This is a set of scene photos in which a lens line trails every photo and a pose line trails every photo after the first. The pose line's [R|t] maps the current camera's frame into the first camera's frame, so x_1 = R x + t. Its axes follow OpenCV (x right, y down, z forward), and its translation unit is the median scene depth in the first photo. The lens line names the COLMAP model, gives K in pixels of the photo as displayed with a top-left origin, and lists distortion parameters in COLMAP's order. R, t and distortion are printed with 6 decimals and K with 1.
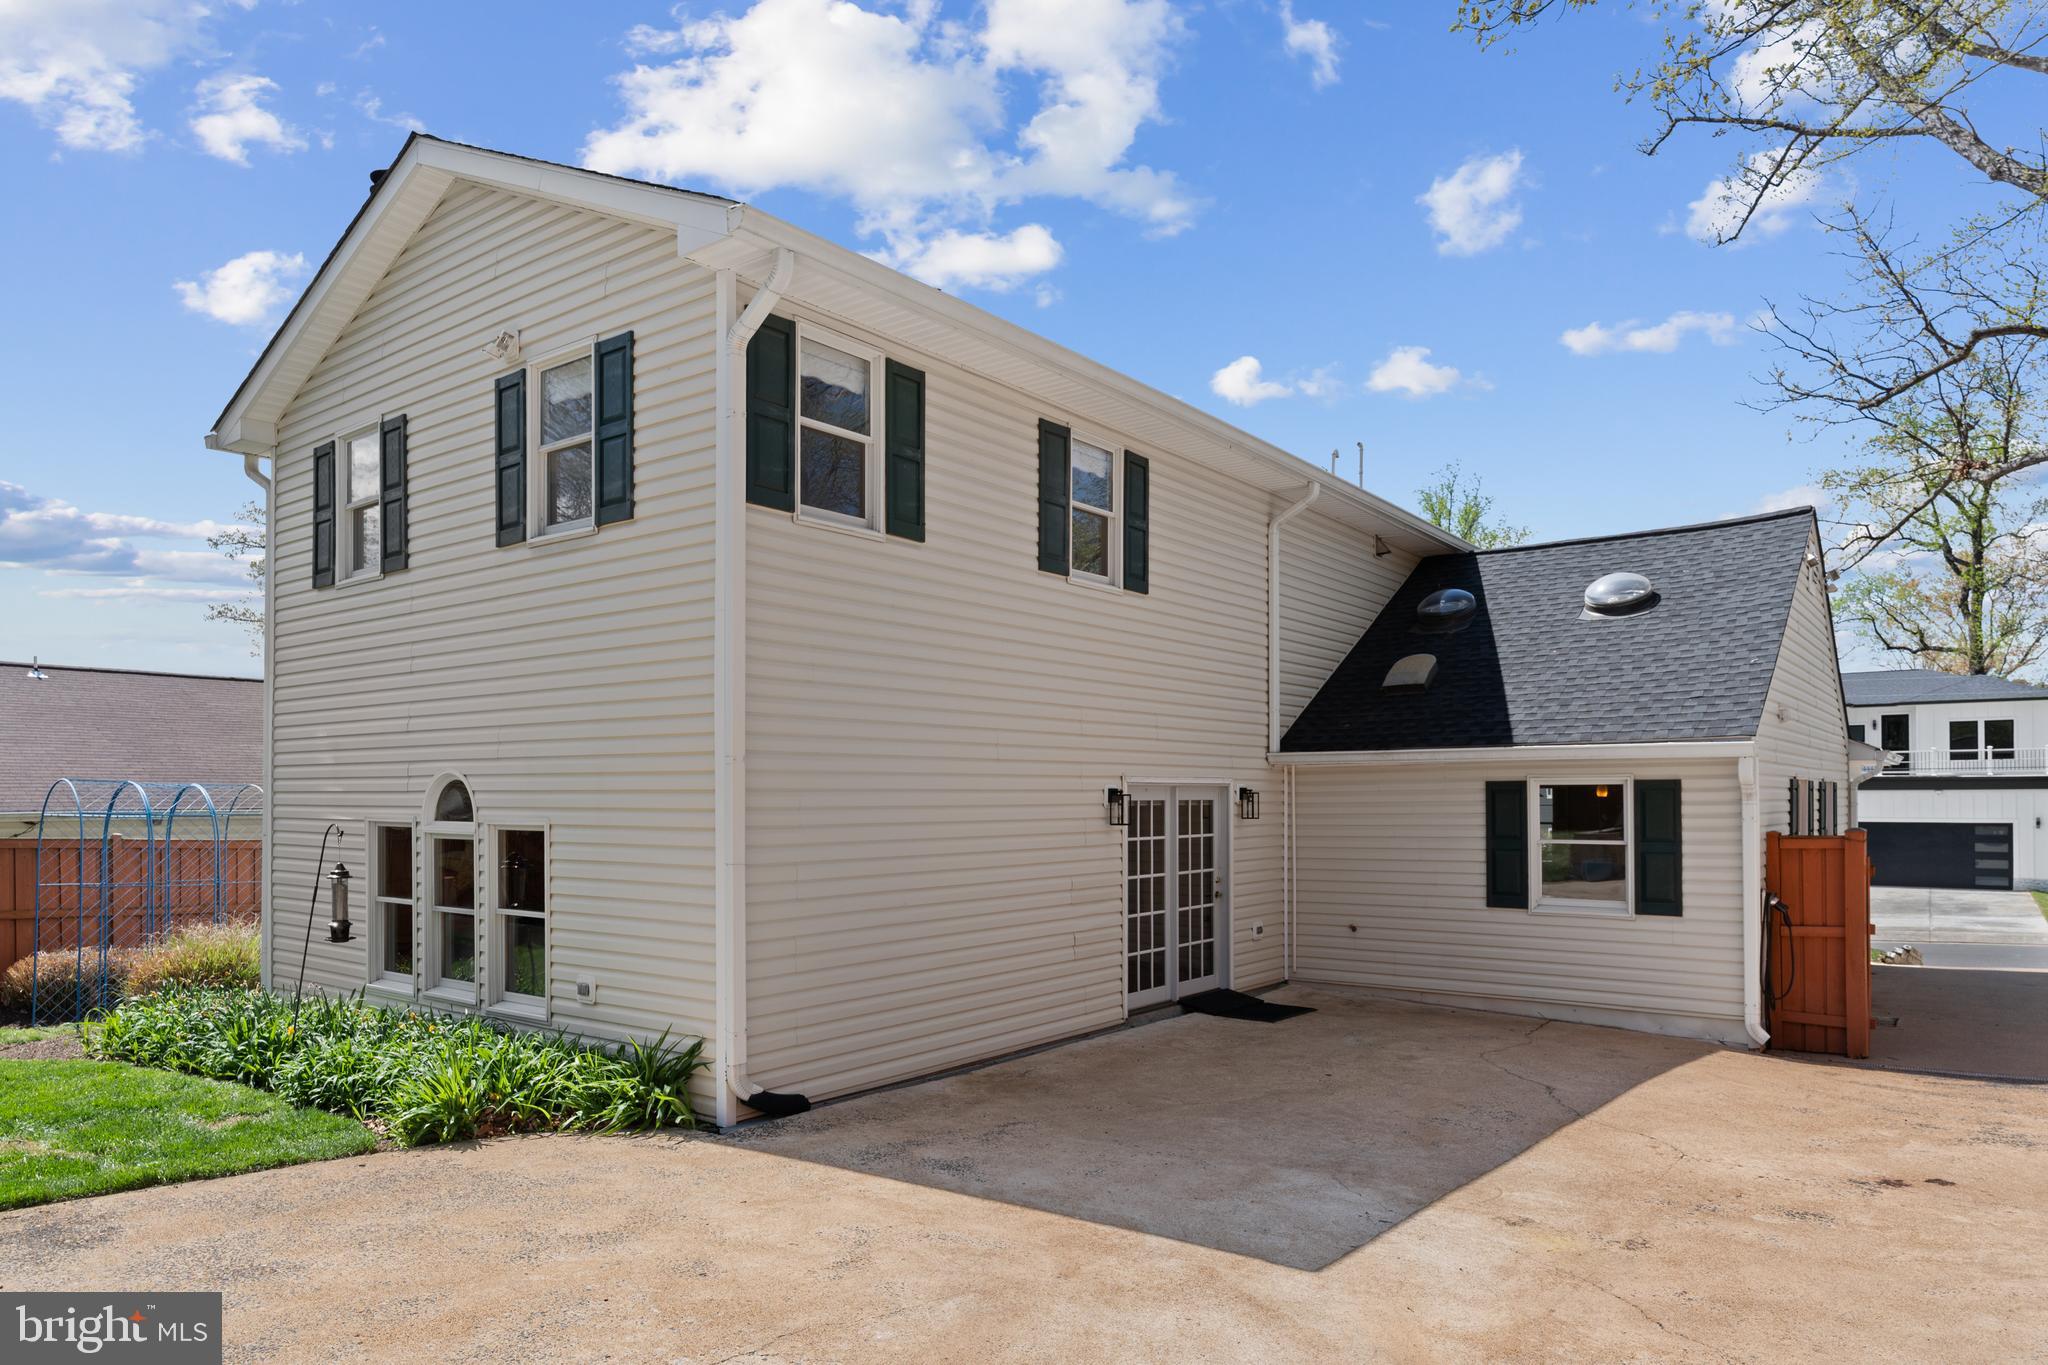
lens RADIAL K [[1260.8, 0, 1005.7], [0, 1260.8, 782.9], [0, 0, 1]] dist [-0.000070, 0.001548]
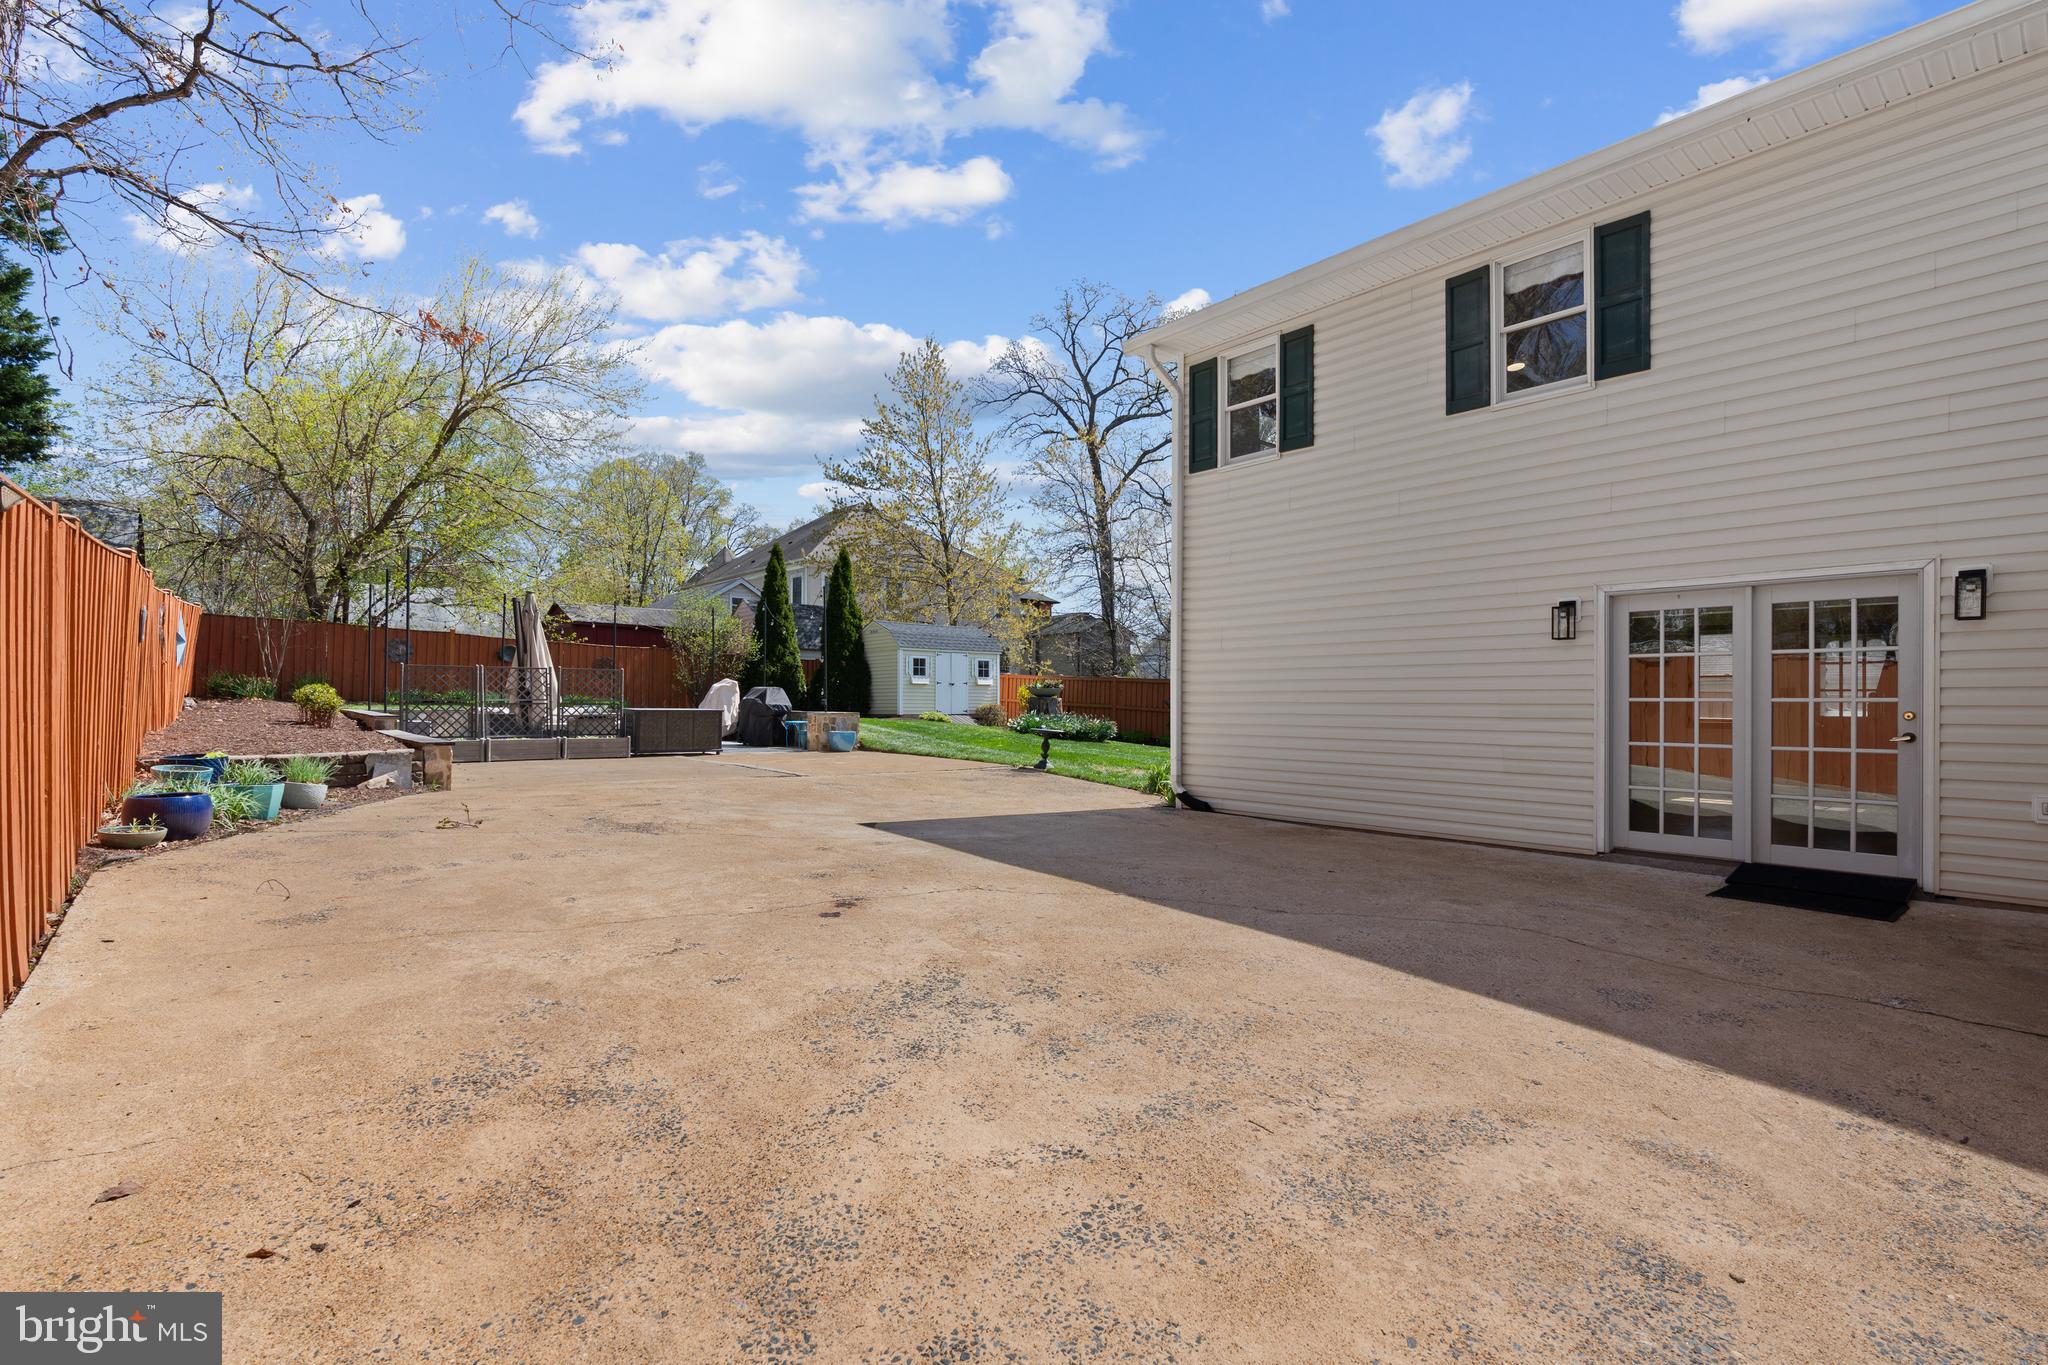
lens RADIAL K [[928.0, 0, 1031.3], [0, 928.0, 684.8], [0, 0, 1]] dist [-0.010524, 0.003314]
pose [[-0.185425, -0.013902, -0.982560, 0.841809], [0.007225, 0.999854, -0.015510, 0.075536], [0.982632, -0.009975, -0.185298, 0.736368]]
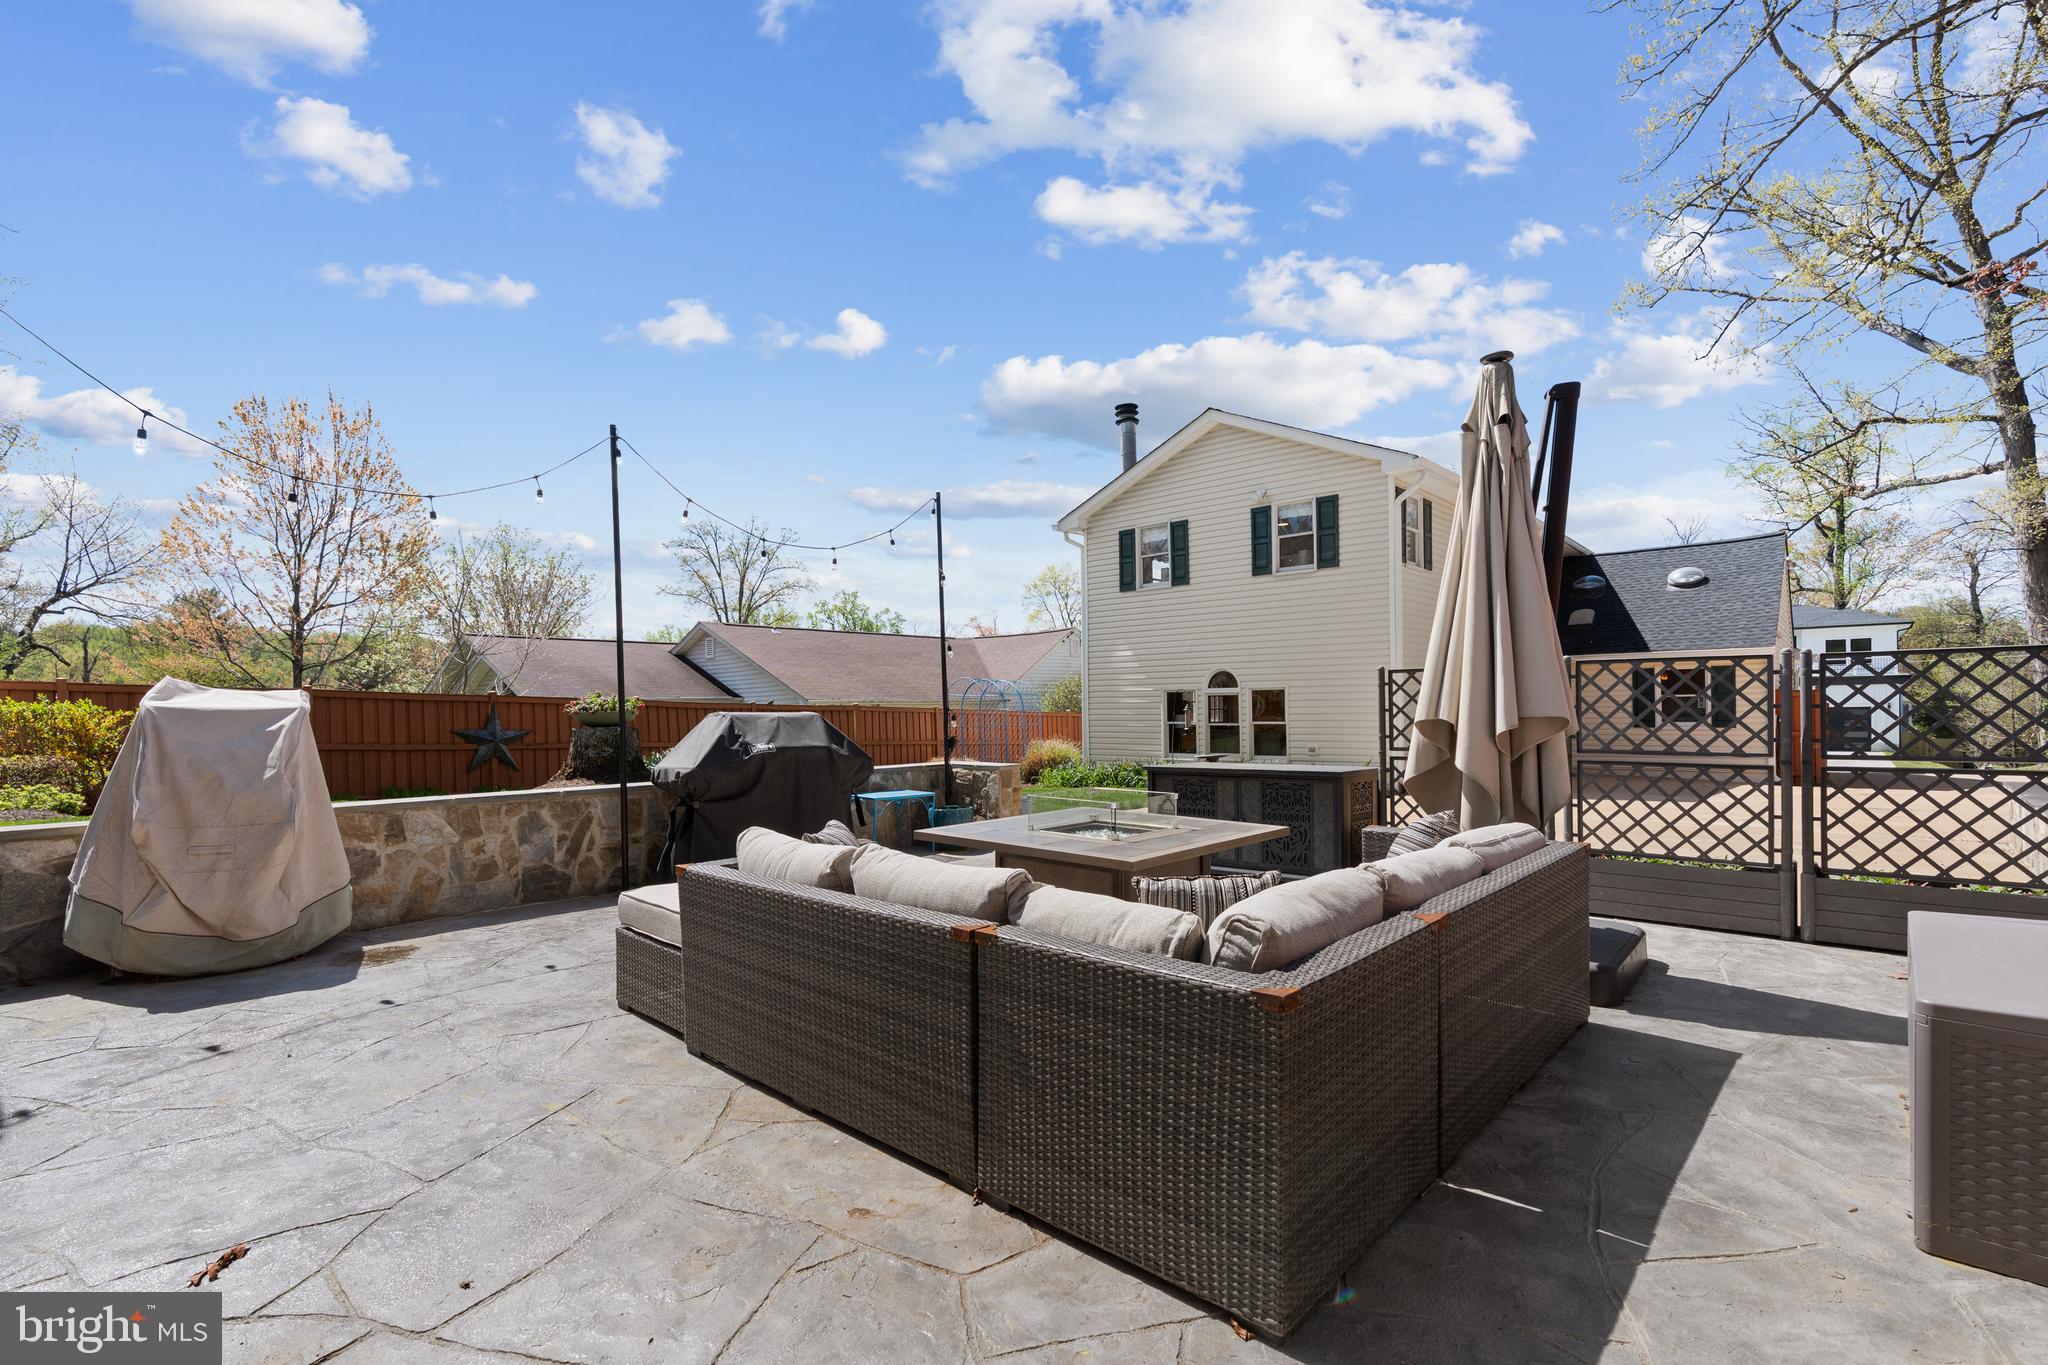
lens RADIAL K [[928.0, 0, 993.8], [0, 928.0, 713.5], [0, 0, 1]] dist [-0.010524, 0.003314]
pose [[0.996852, -0.011178, -0.078497, -0.653778], [0.012370, 0.999815, 0.014717, 0.043198], [0.078318, -0.015642, 0.996806, -0.736063]]
